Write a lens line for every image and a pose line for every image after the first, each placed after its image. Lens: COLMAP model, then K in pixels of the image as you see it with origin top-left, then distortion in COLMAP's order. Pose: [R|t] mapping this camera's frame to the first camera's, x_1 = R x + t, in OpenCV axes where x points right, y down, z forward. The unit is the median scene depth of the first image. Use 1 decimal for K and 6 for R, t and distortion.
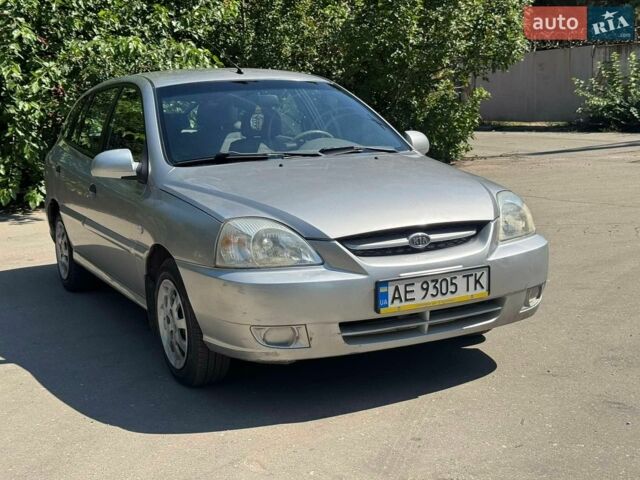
lens RADIAL K [[900.9, 0, 315.1], [0, 900.9, 240.6], [0, 0, 1]] dist [0.125304, 0.000000]
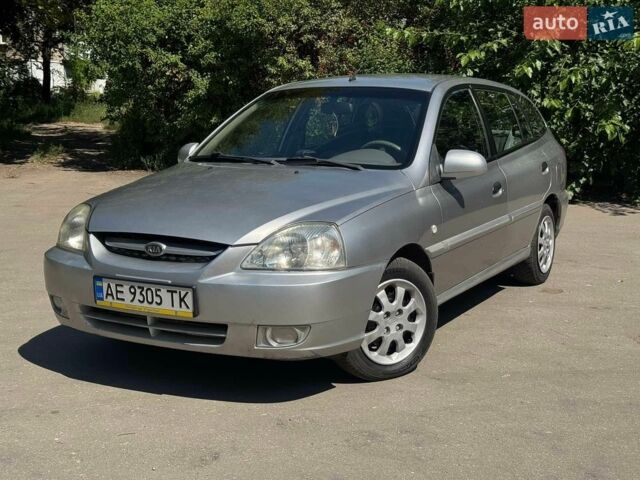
lens RADIAL K [[900.9, 0, 320.4], [0, 900.9, 244.9], [0, 0, 1]] dist [0.125304, 0.000000]
pose [[0.559860, 0.166027, -0.811783, 1.056432], [-0.148392, 0.983971, 0.098902, -0.134862], [0.815191, 0.065091, 0.575523, 0.535877]]
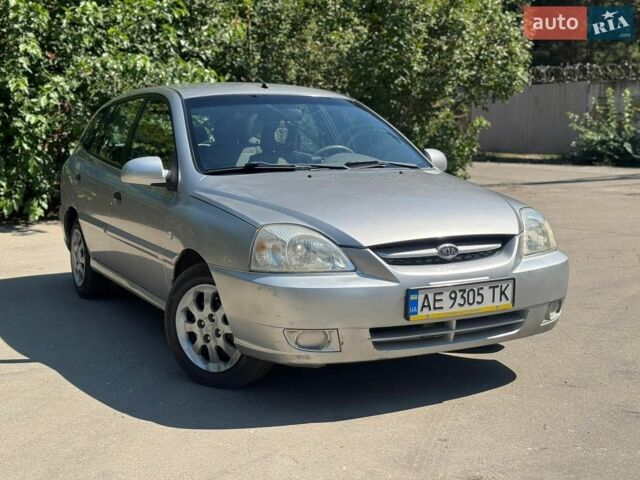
lens RADIAL K [[900.9, 0, 320.5], [0, 900.9, 246.7], [0, 0, 1]] dist [0.125304, 0.000000]
pose [[0.999329, 0.029549, 0.021632, -0.050485], [-0.029020, 0.999281, -0.024391, 0.023443], [-0.022337, 0.023747, 0.999468, -0.024423]]
